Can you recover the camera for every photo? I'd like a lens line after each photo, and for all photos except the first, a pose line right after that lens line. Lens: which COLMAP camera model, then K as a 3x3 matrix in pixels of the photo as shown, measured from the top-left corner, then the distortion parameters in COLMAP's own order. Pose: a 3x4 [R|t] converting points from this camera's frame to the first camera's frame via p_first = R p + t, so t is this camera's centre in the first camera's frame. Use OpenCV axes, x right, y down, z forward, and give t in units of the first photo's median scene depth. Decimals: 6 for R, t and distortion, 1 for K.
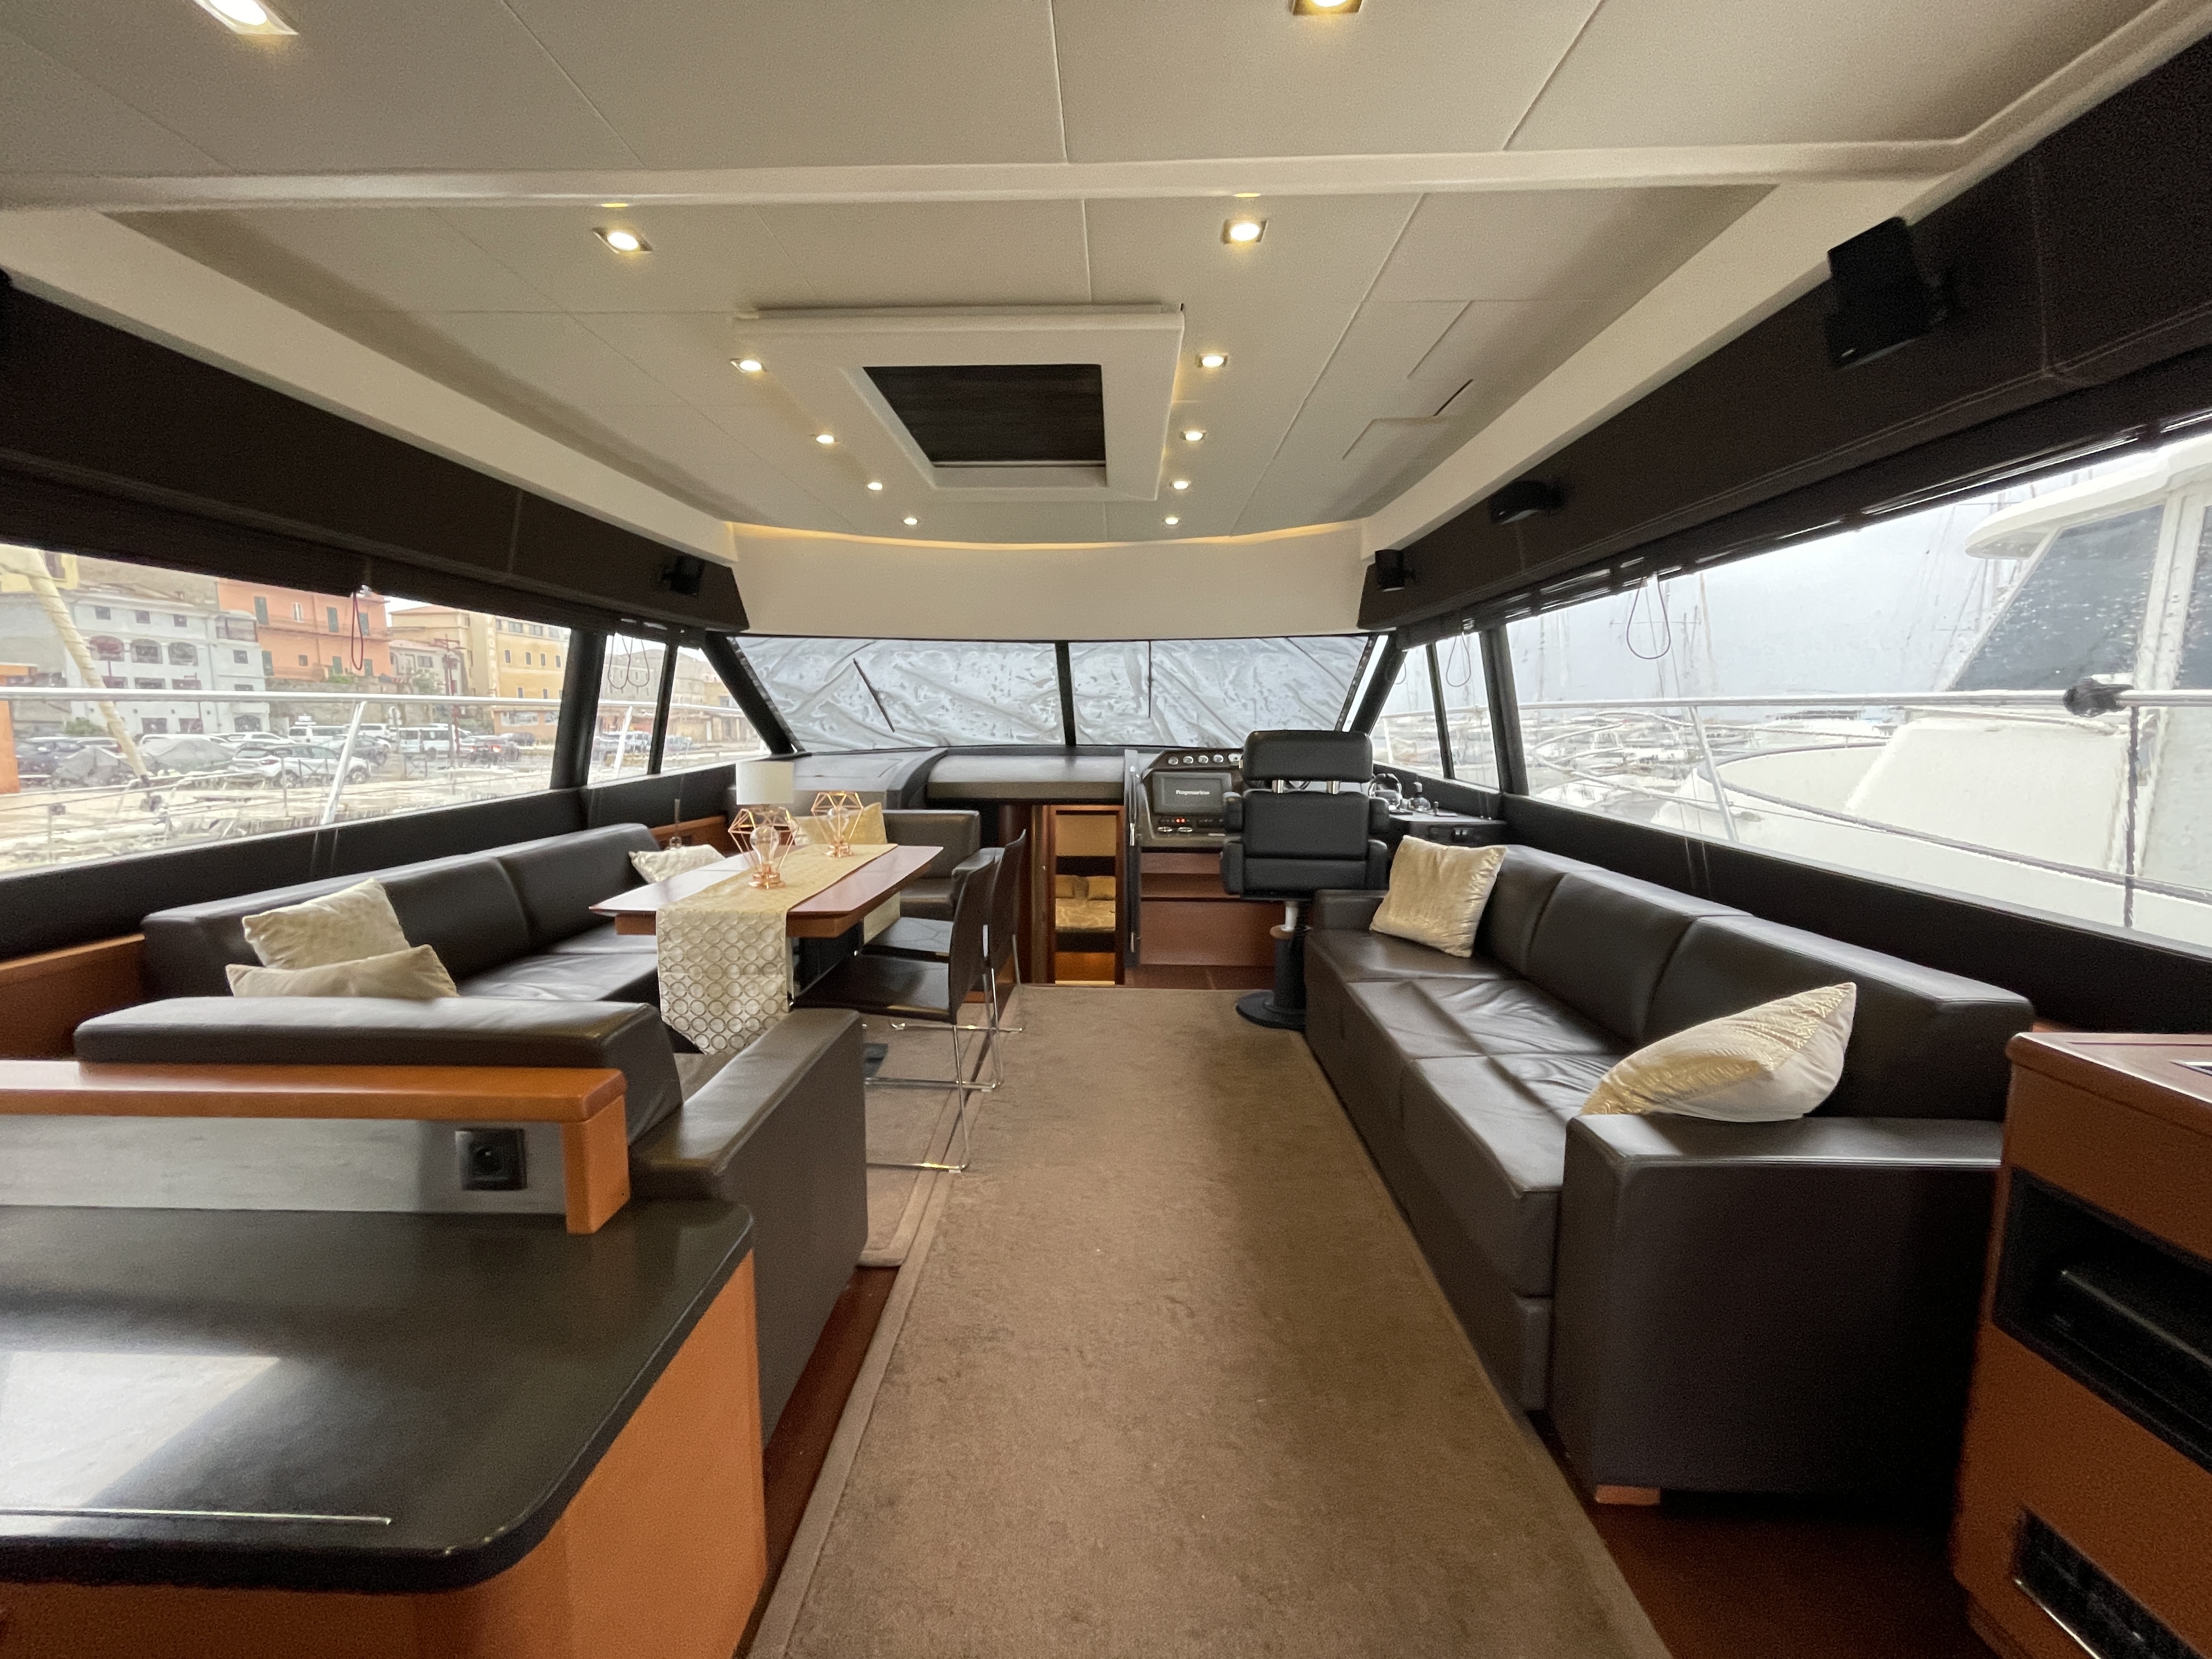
lens RADIAL K [[894.6, 0, 1102.9], [0, 894.6, 825.2], [0, 0, 1]] dist [-0.000310, -0.000185]
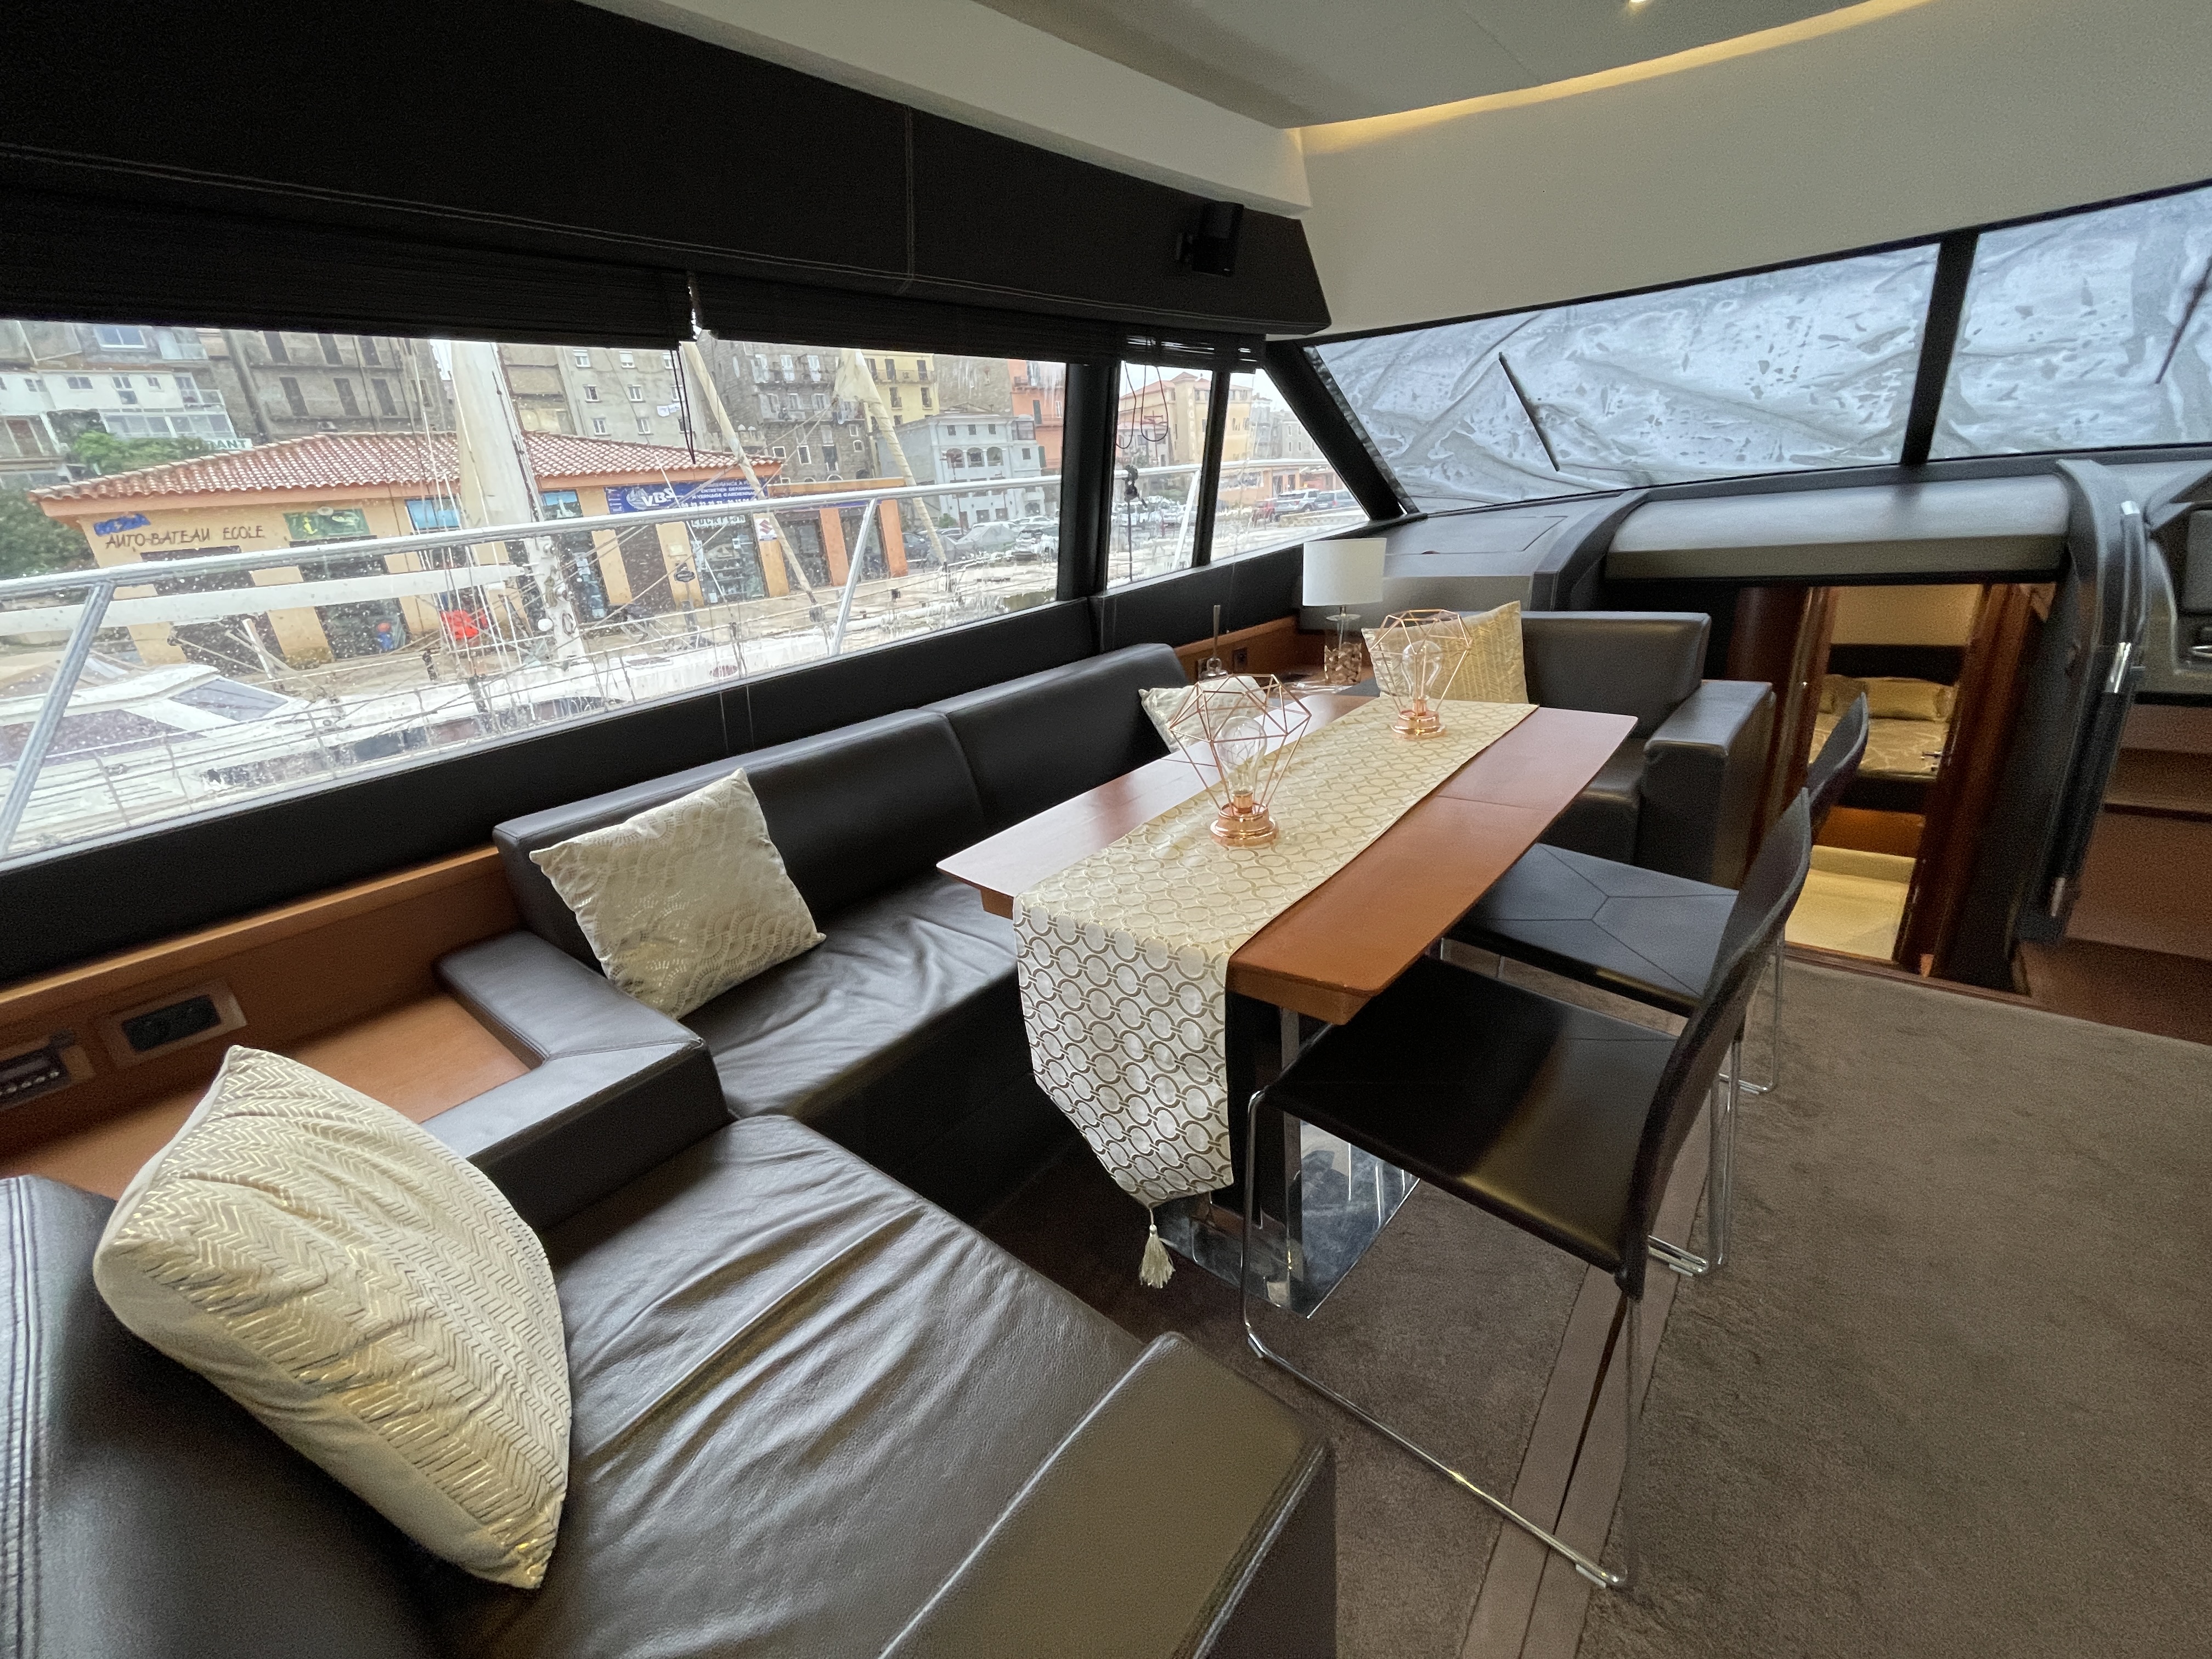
lens RADIAL K [[894.6, 0, 1102.9], [0, 894.6, 825.2], [0, 0, 1]] dist [-0.000310, -0.000185]
pose [[0.777489, 0.142650, -0.612505, -0.065175], [0.024223, 0.966420, 0.255822, -0.034410], [0.628430, -0.213735, 0.747926, 0.292447]]
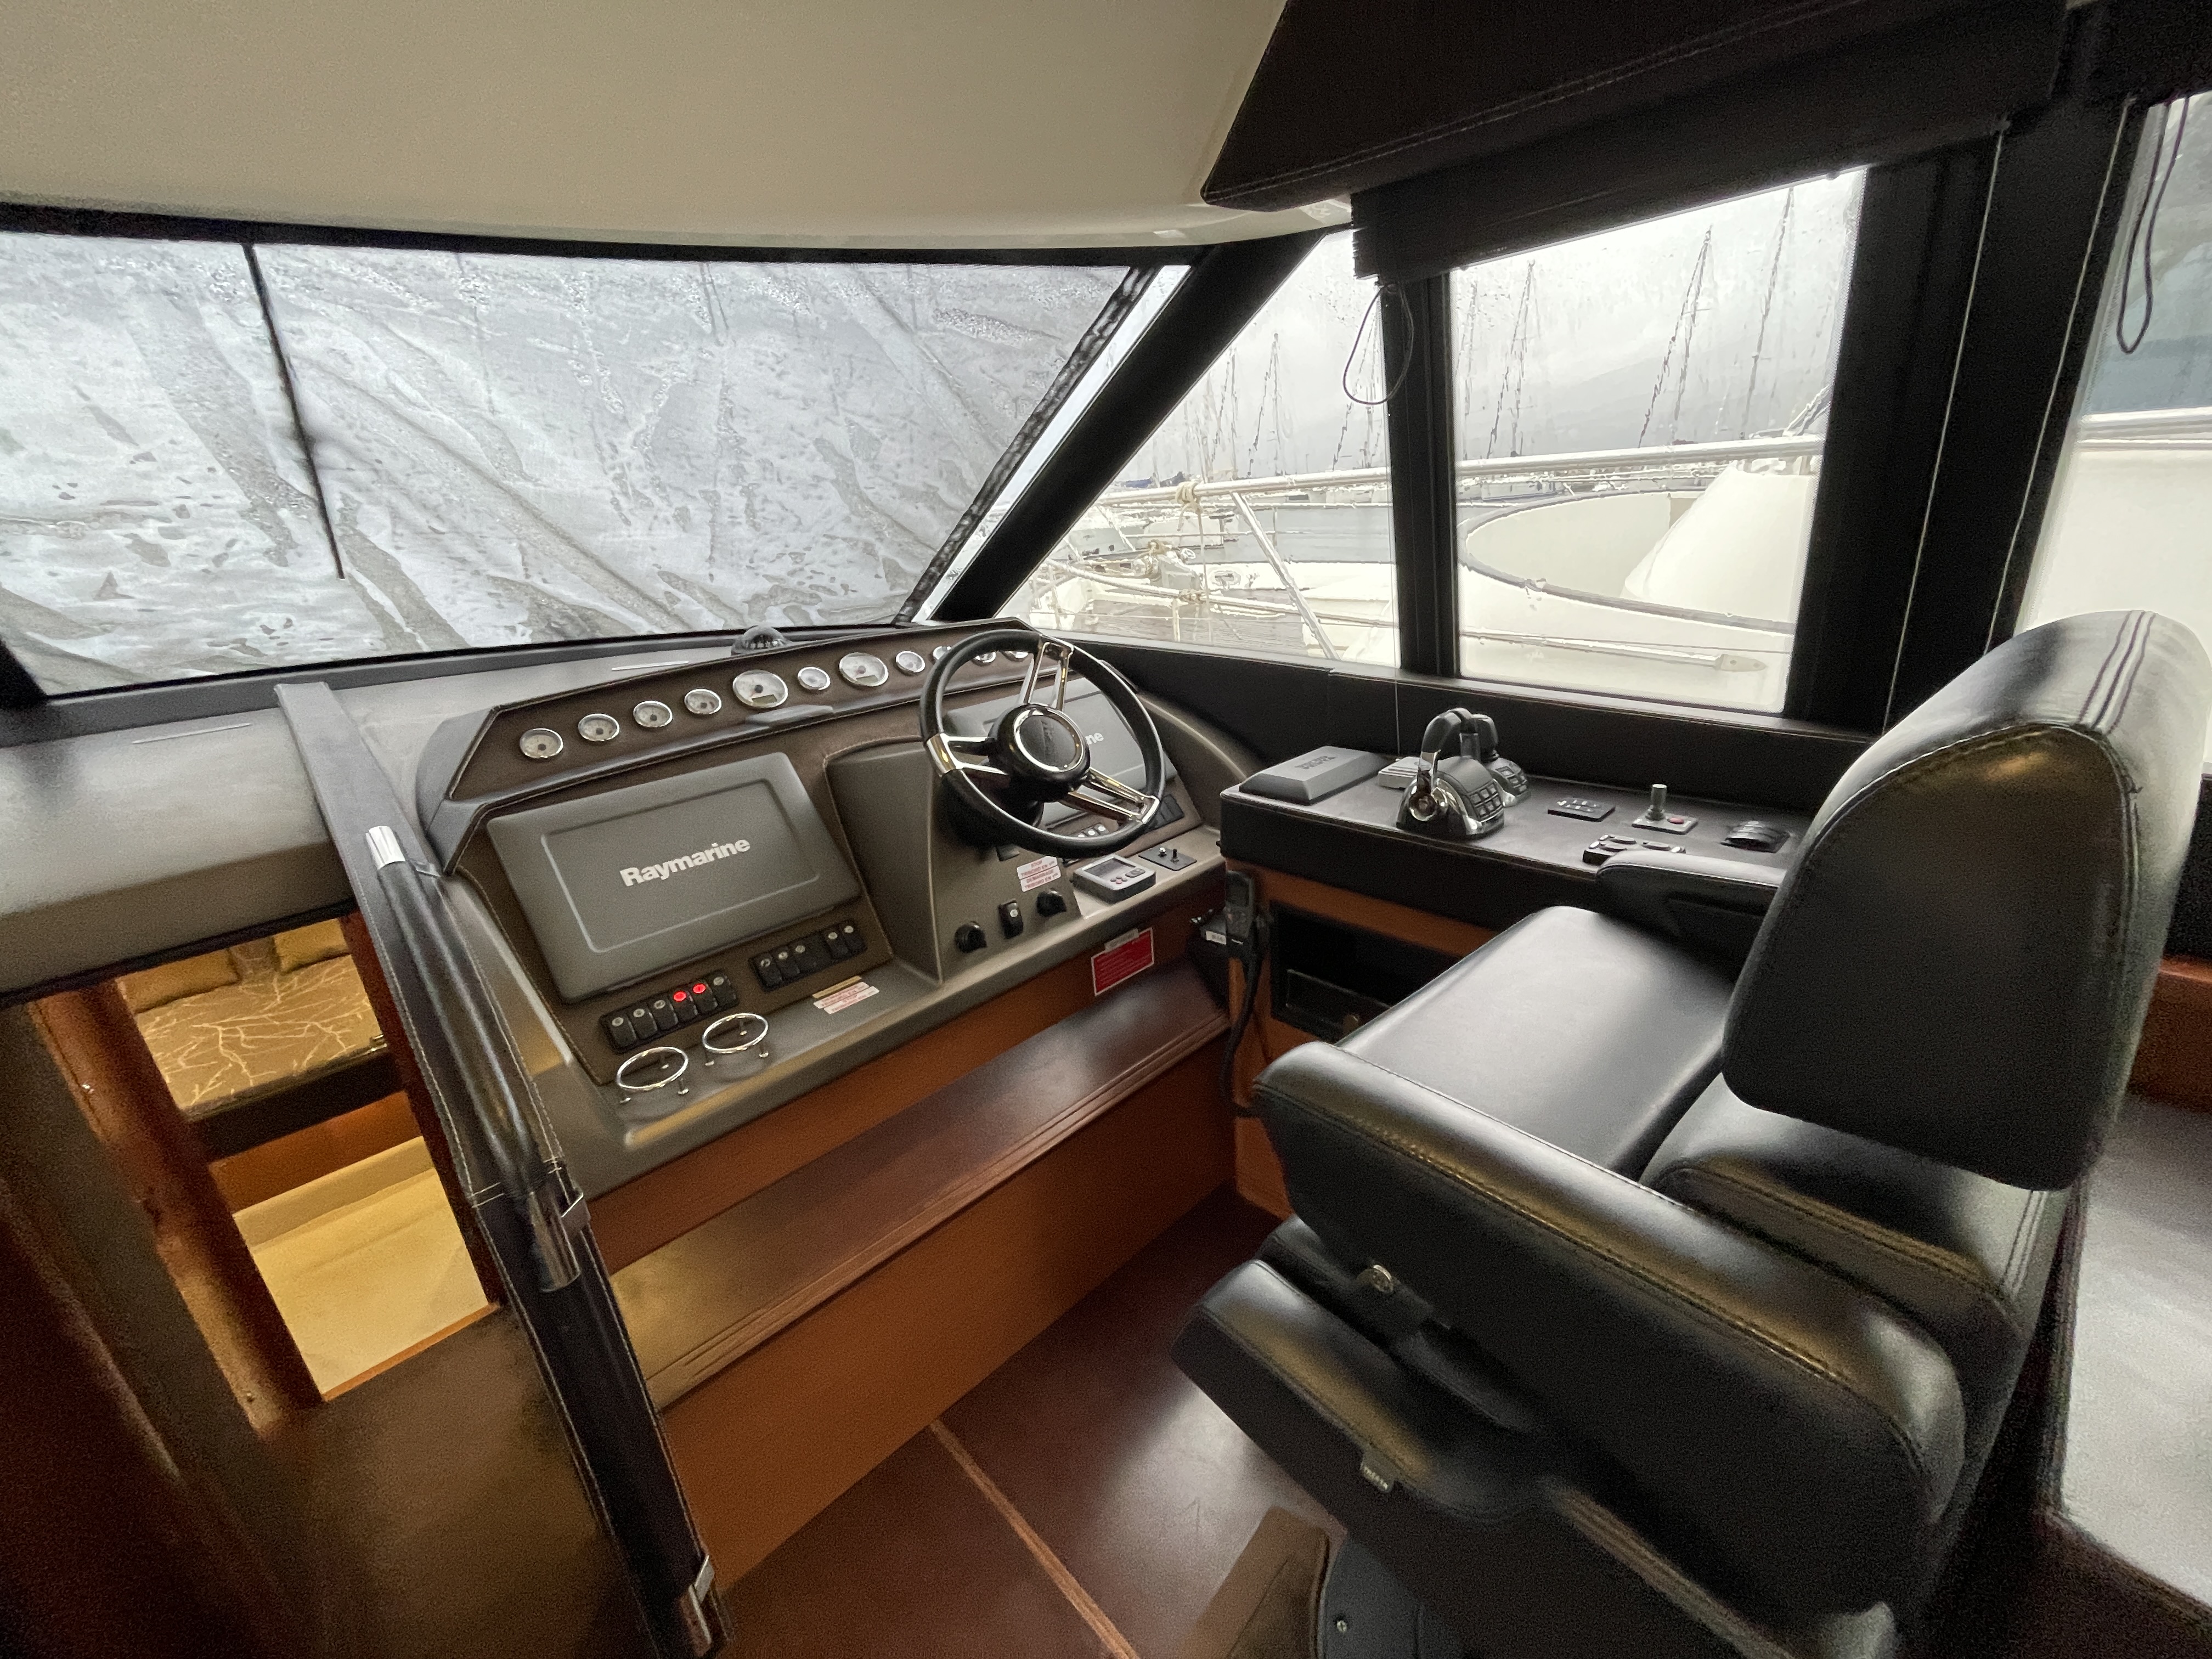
lens RADIAL K [[894.6, 0, 1102.9], [0, 894.6, 825.2], [0, 0, 1]] dist [-0.000310, -0.000185]
pose [[0.710348, -0.285900, 0.643170, 0.017749], [0.148286, 0.954066, 0.260325, -0.091509], [-0.688054, -0.089548, 0.720114, 0.673498]]
